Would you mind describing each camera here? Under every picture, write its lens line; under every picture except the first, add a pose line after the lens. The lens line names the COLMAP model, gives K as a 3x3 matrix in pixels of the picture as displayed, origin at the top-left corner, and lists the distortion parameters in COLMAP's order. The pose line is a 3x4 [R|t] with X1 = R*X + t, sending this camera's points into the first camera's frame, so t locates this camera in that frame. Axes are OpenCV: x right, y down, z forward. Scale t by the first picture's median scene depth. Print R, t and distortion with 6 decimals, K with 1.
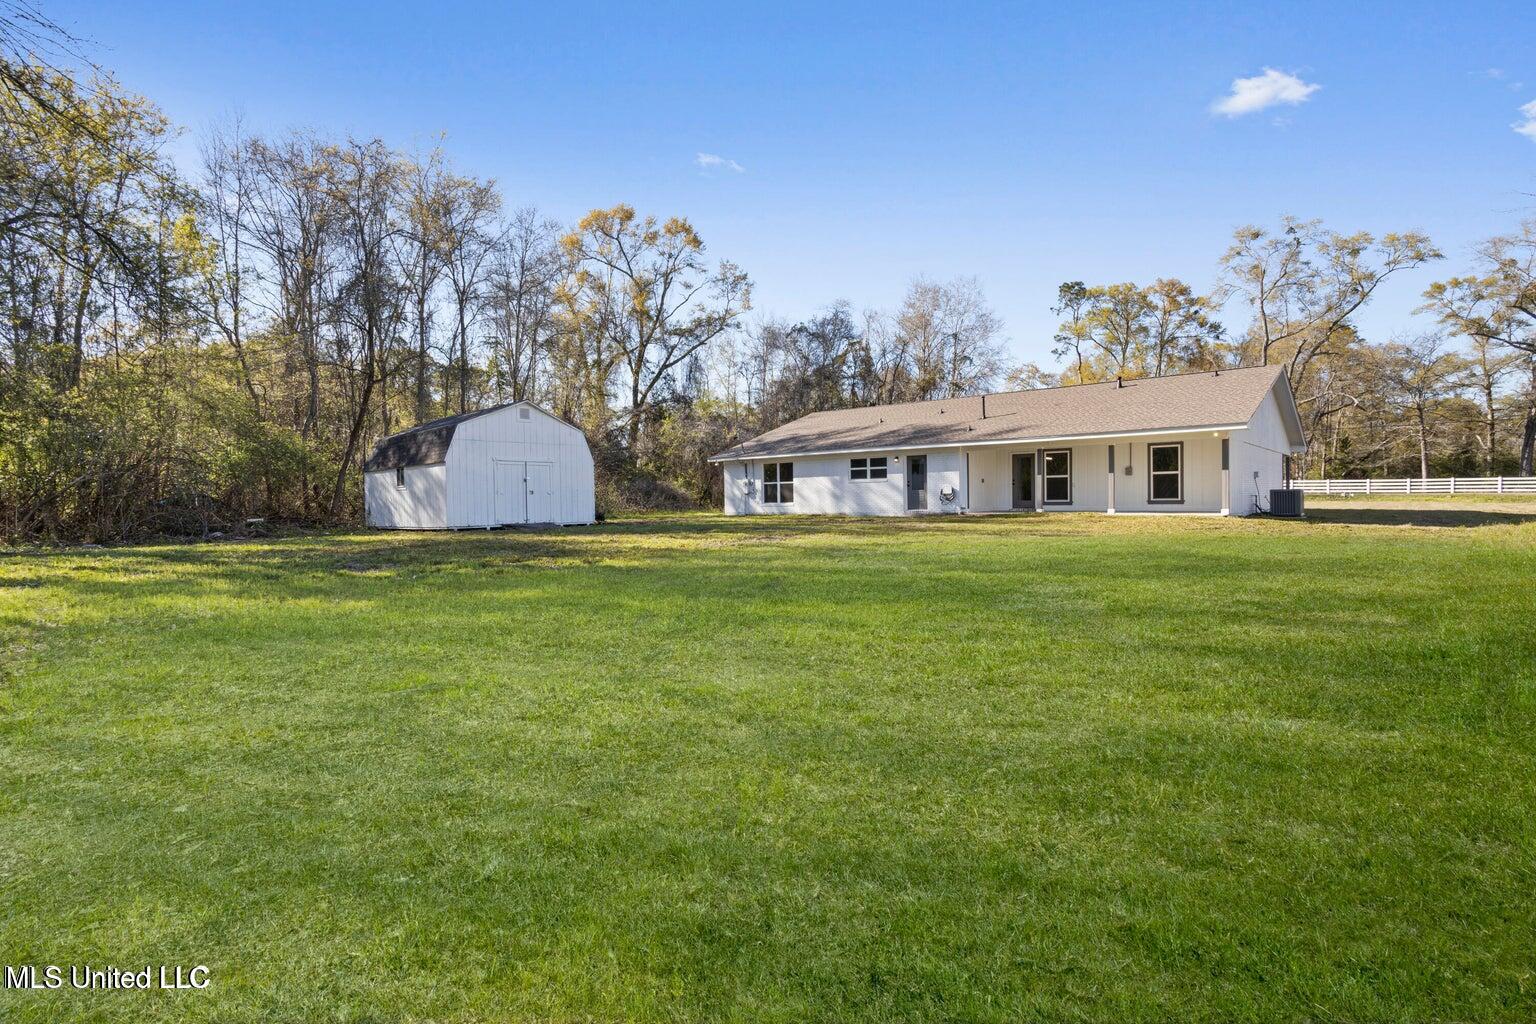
lens RADIAL K [[740.9, 0, 755.3], [0, 740.9, 513.4], [0, 0, 1]] dist [-0.035823, 0.018722]
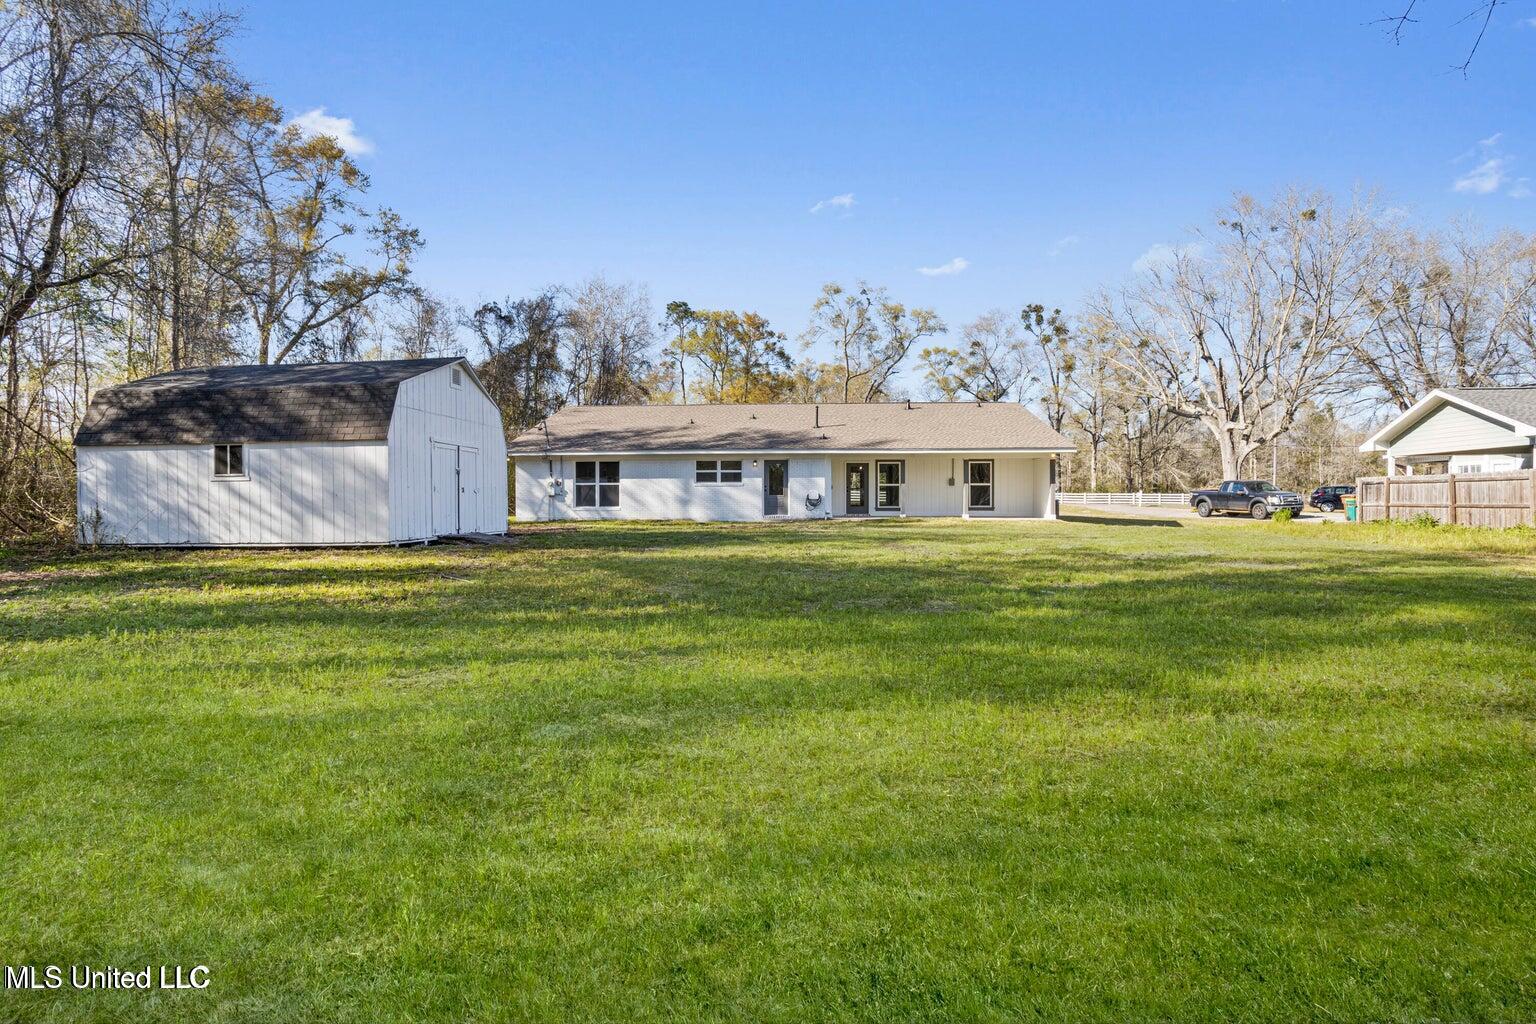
lens RADIAL K [[740.9, 0, 764.5], [0, 740.9, 509.8], [0, 0, 1]] dist [-0.035823, 0.018722]
pose [[0.796685, 0.004917, 0.604374, -0.373210], [0.000527, 0.999961, -0.008831, -0.002418], [-0.604394, 0.007354, 0.796652, 0.199847]]
